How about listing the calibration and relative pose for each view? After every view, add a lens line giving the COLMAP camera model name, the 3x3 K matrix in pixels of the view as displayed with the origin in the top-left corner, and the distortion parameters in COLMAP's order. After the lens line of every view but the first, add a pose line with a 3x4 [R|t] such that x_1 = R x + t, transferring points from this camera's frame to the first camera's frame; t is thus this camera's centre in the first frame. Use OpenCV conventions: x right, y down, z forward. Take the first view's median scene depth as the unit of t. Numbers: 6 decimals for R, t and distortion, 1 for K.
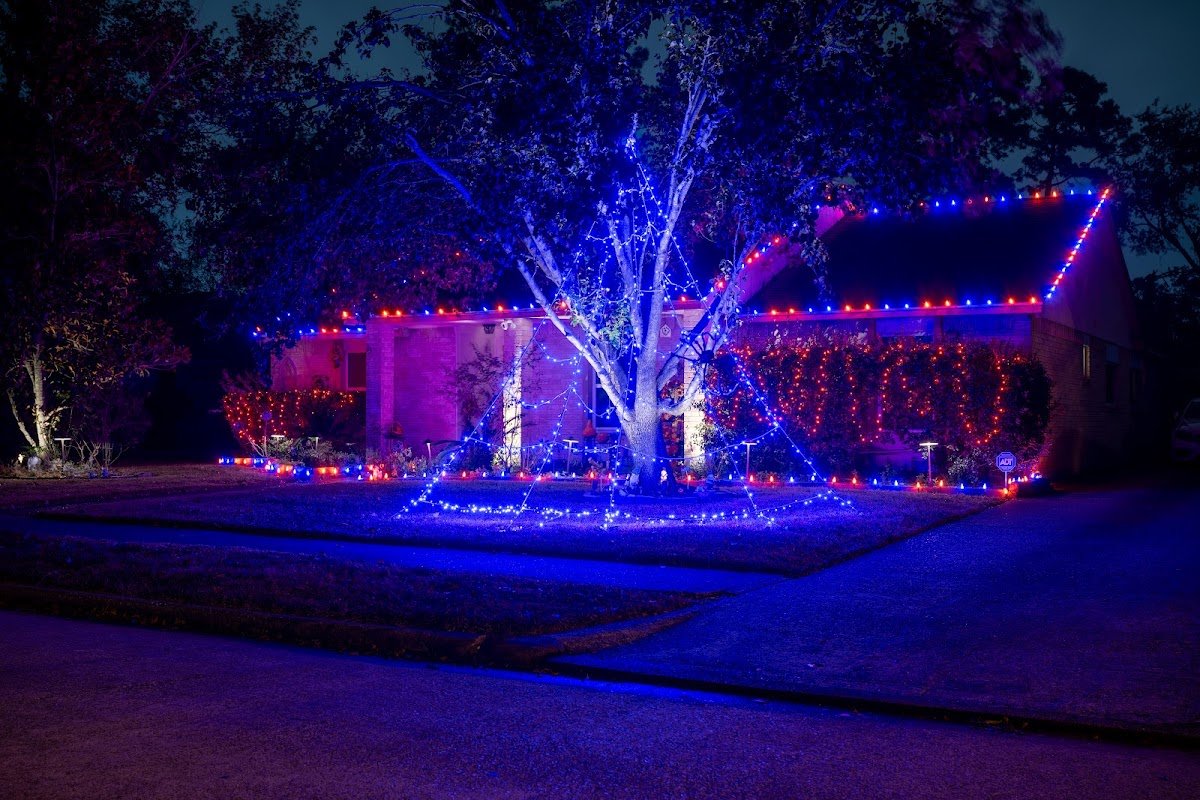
lens RADIAL K [[1362.1, 0, 600.0], [0, 1362.1, 400.0], [0, 0, 1]] dist [0.012613, 0.005626]
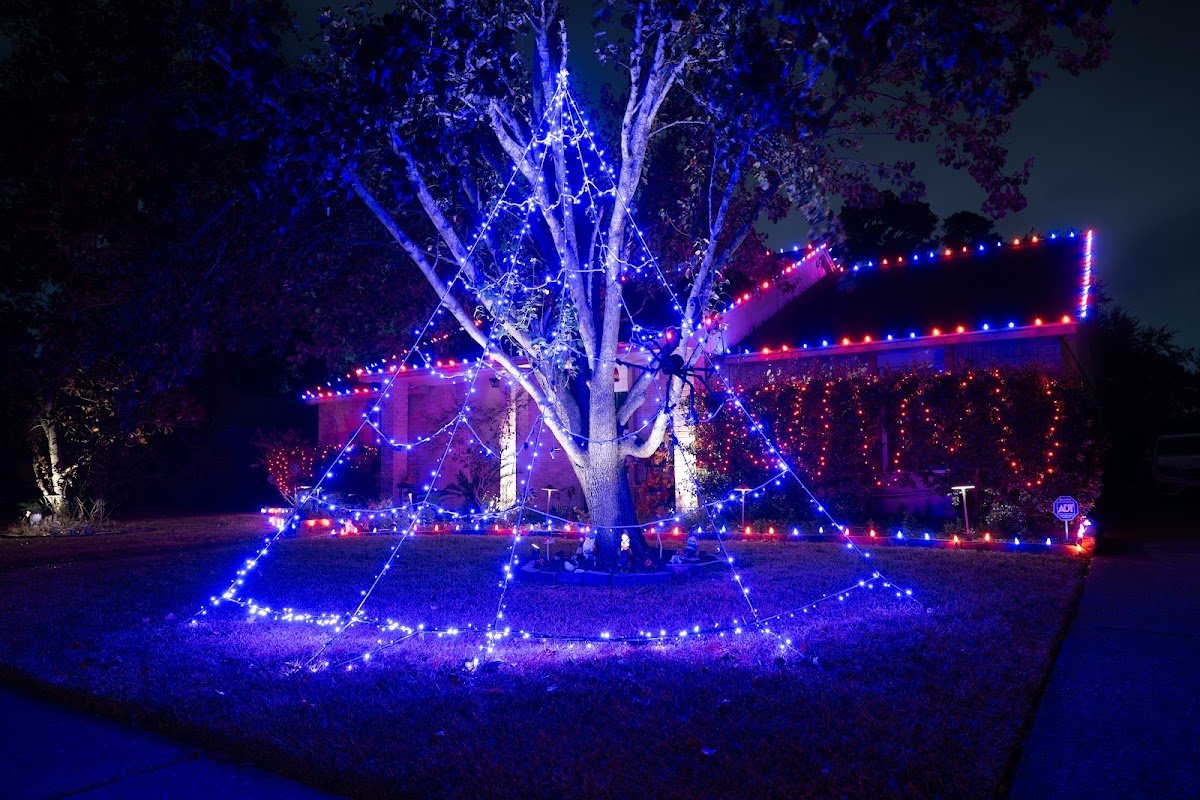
lens RADIAL K [[816.7, 0, 600.0], [0, 816.7, 400.0], [0, 0, 1]] dist [0.002321, 0.001097]
pose [[0.997516, -0.024920, -0.065883, 0.055560], [0.020376, 0.997425, -0.068758, 0.008970], [0.067427, 0.067245, 0.995456, 0.488625]]
